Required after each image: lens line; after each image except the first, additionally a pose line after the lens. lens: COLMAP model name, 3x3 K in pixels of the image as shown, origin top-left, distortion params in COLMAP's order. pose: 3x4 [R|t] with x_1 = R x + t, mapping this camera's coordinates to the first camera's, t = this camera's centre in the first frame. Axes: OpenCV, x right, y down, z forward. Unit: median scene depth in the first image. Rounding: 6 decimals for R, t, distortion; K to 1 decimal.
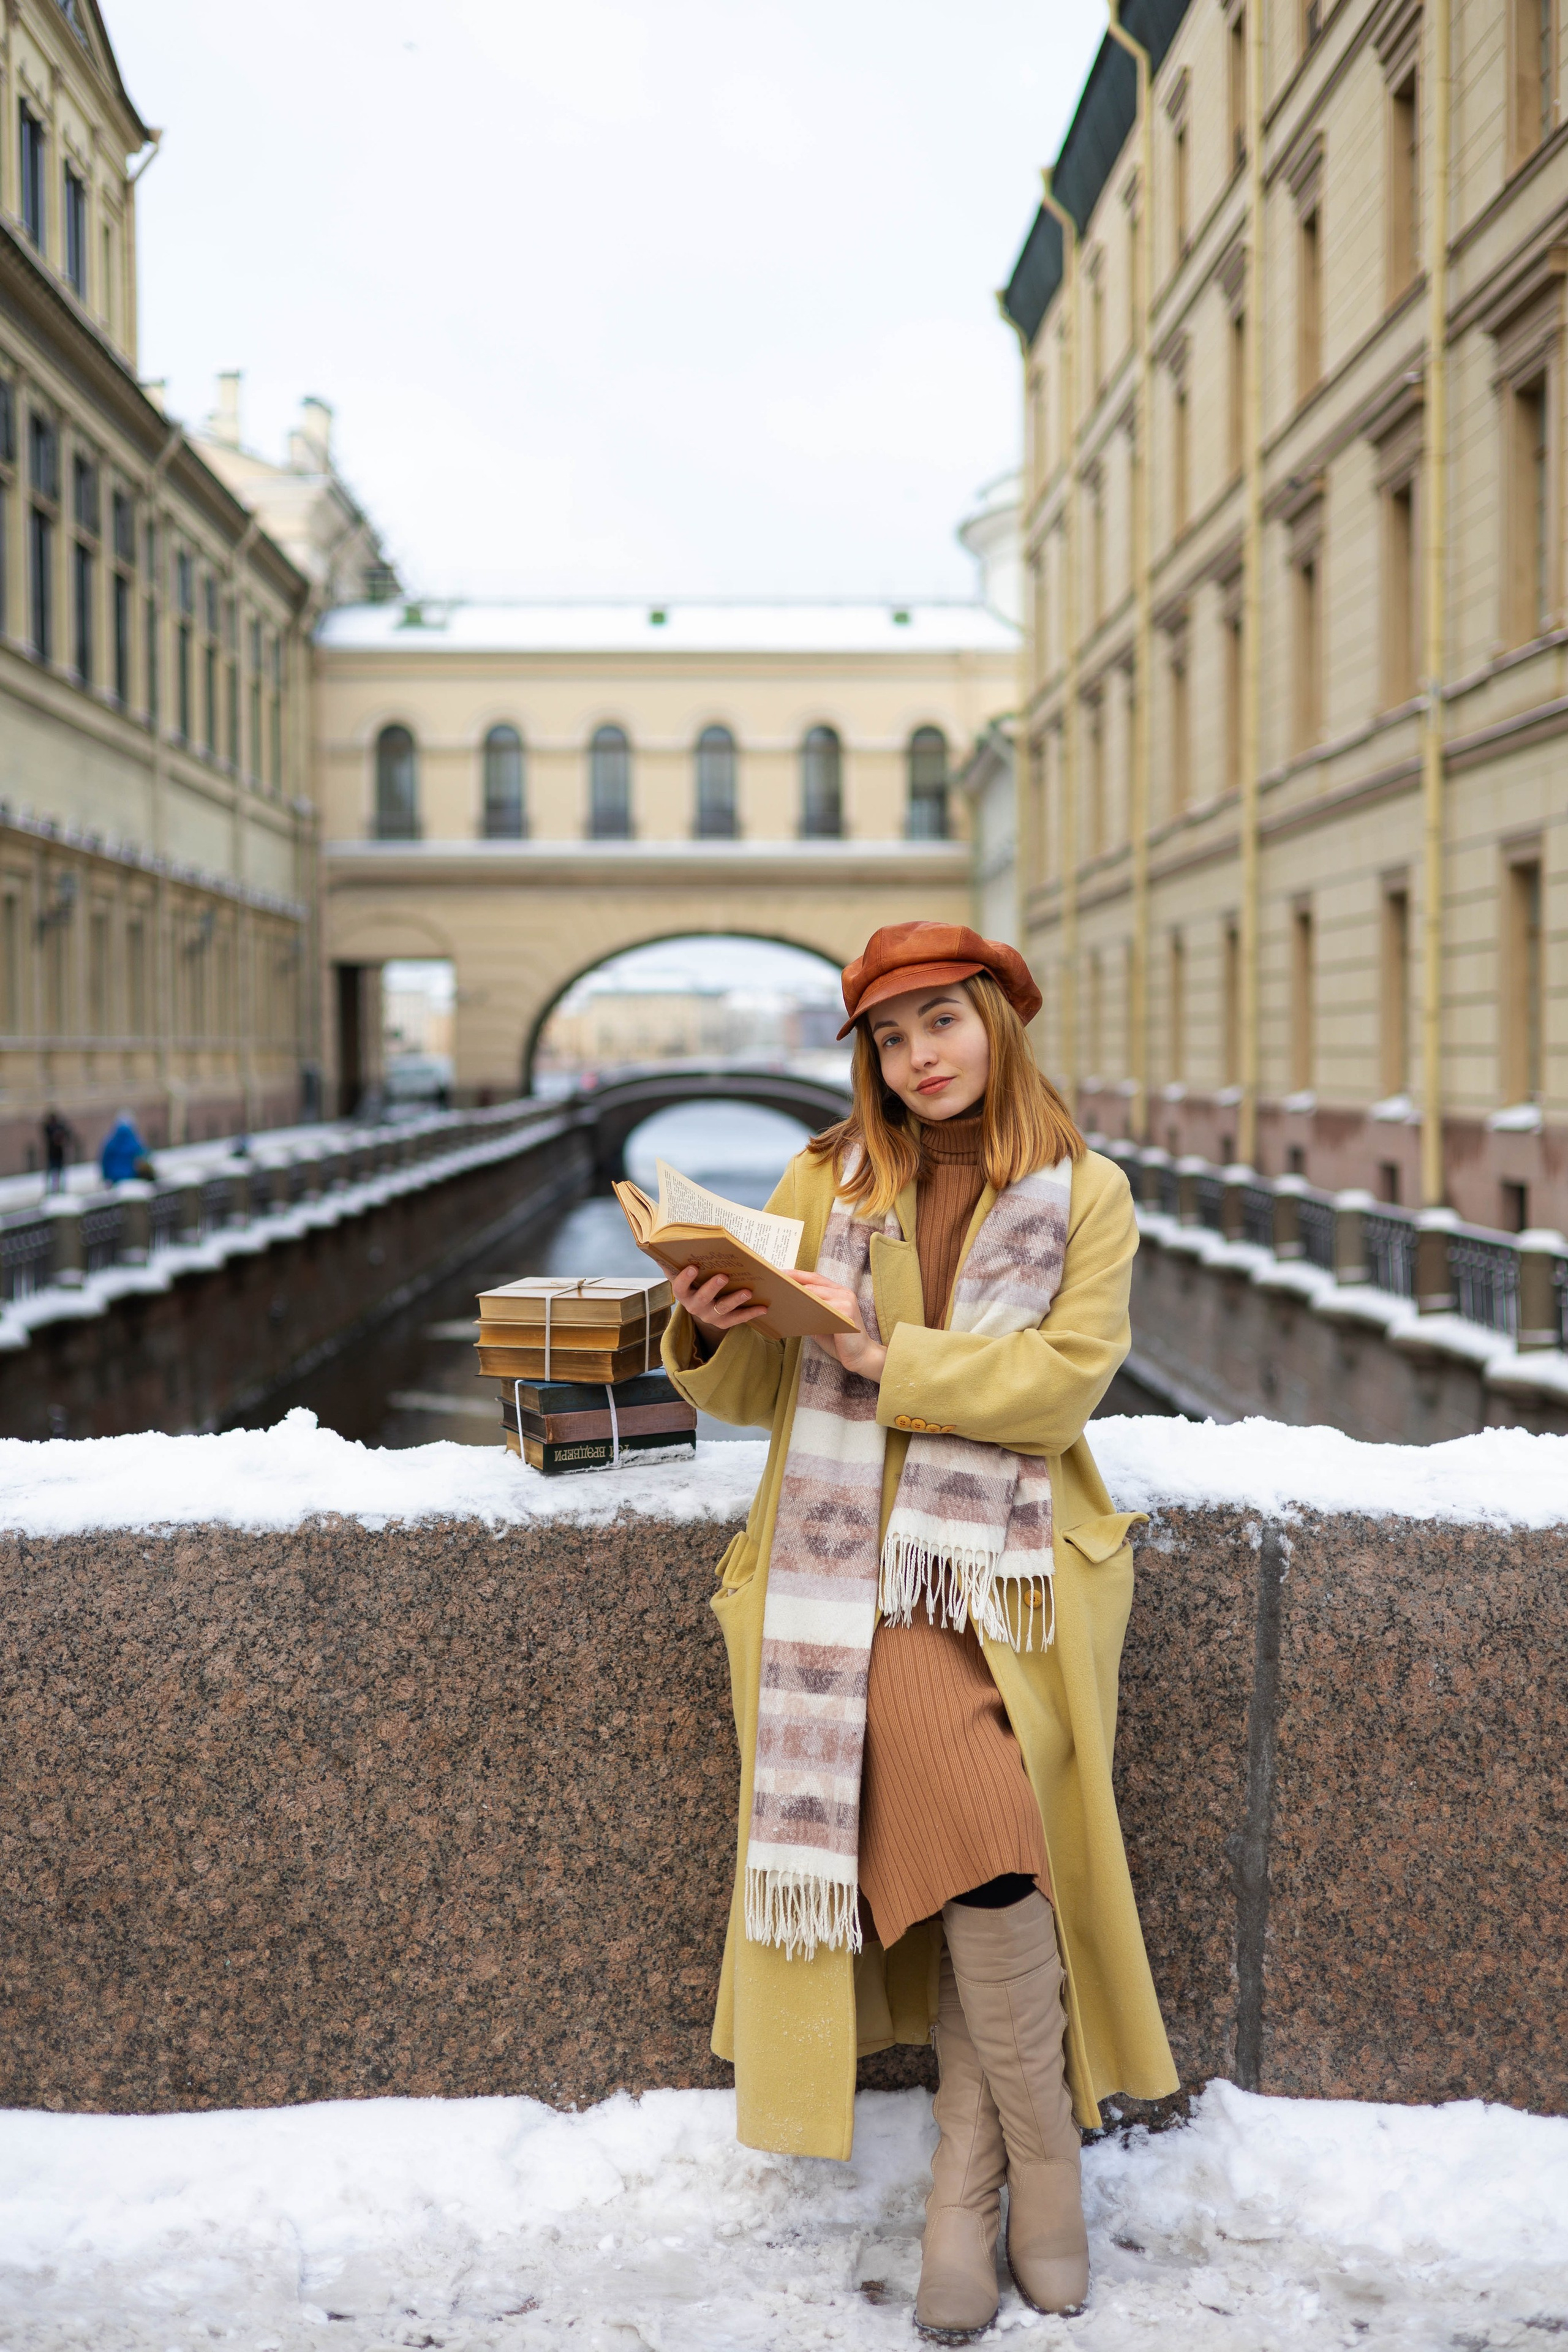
lens RADIAL K [[3321.5, 0, 784.0], [0, 3321.5, 1176.0], [0, 0, 1]] dist [0.017846, -0.012435]
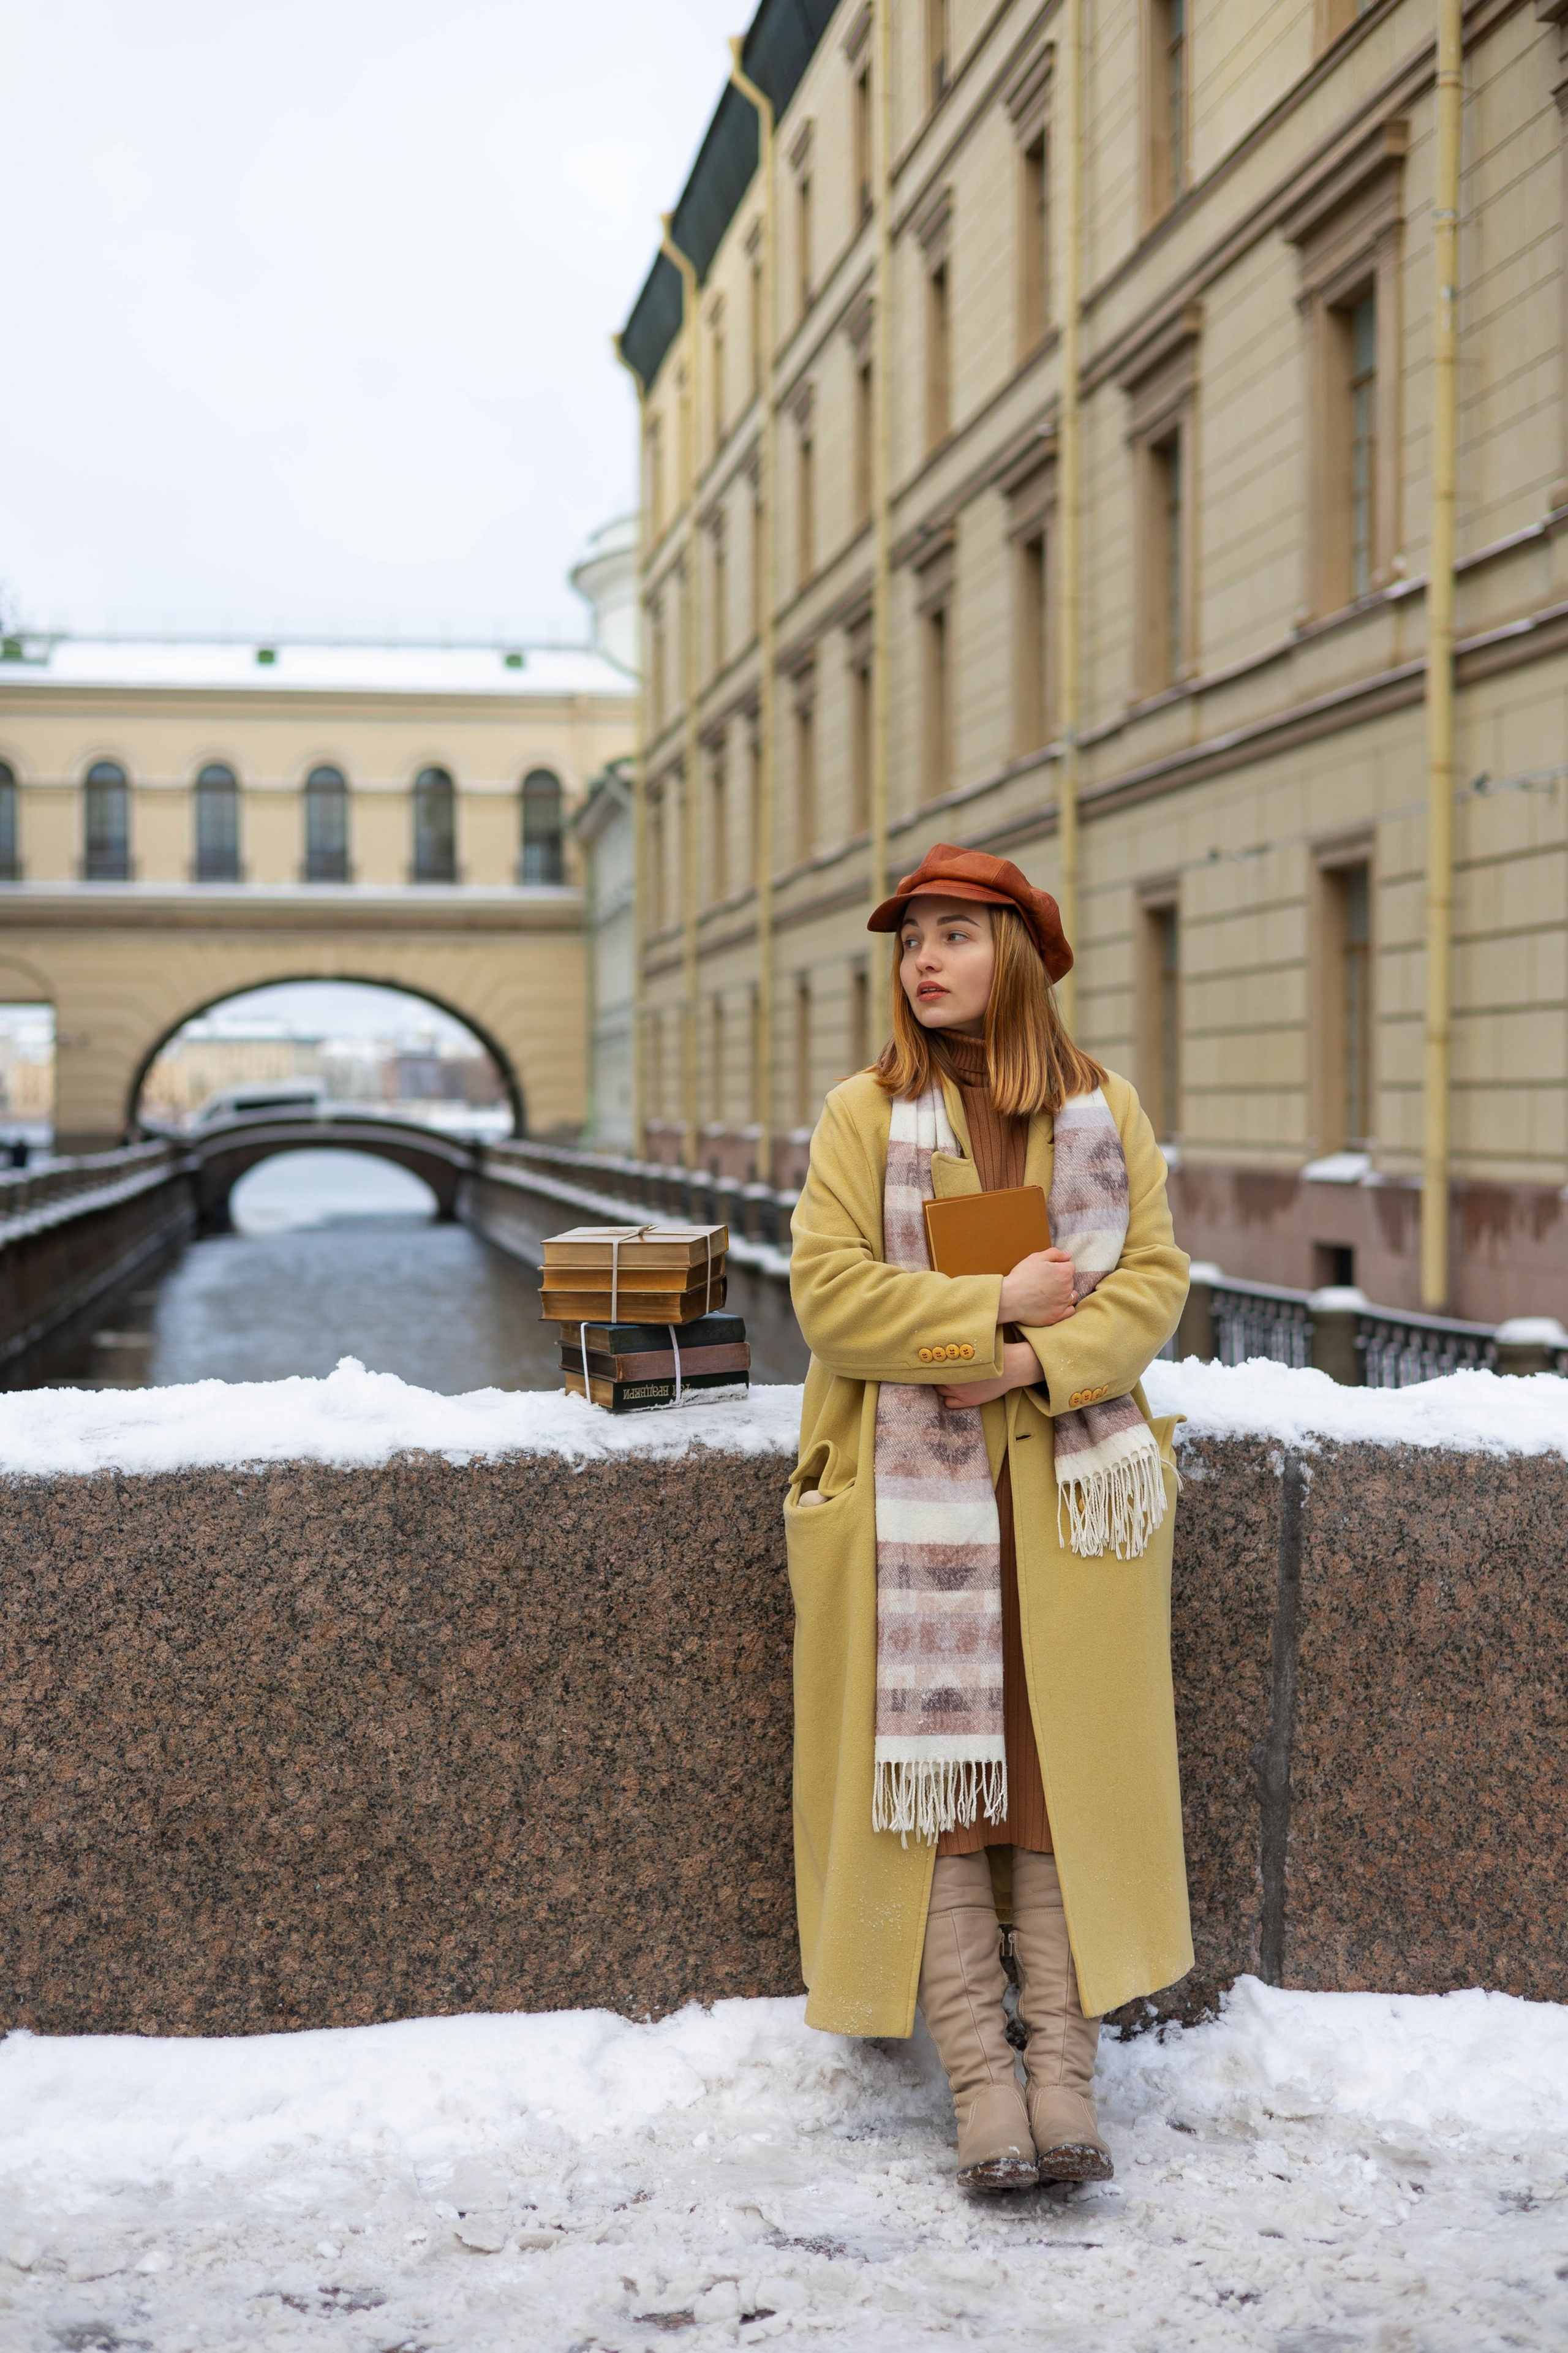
lens RADIAL K [[3349.7, 0, 786.1], [0, 3349.7, 1191.4], [0, 0, 1]] dist [0.000260, 0.082787]
pose [[0.992819, -0.001661, 0.119612, -0.143032], [0.002899, 0.999944, -0.010174, 0.031206], [-0.119589, 0.010448, 0.992769, -0.049274]]
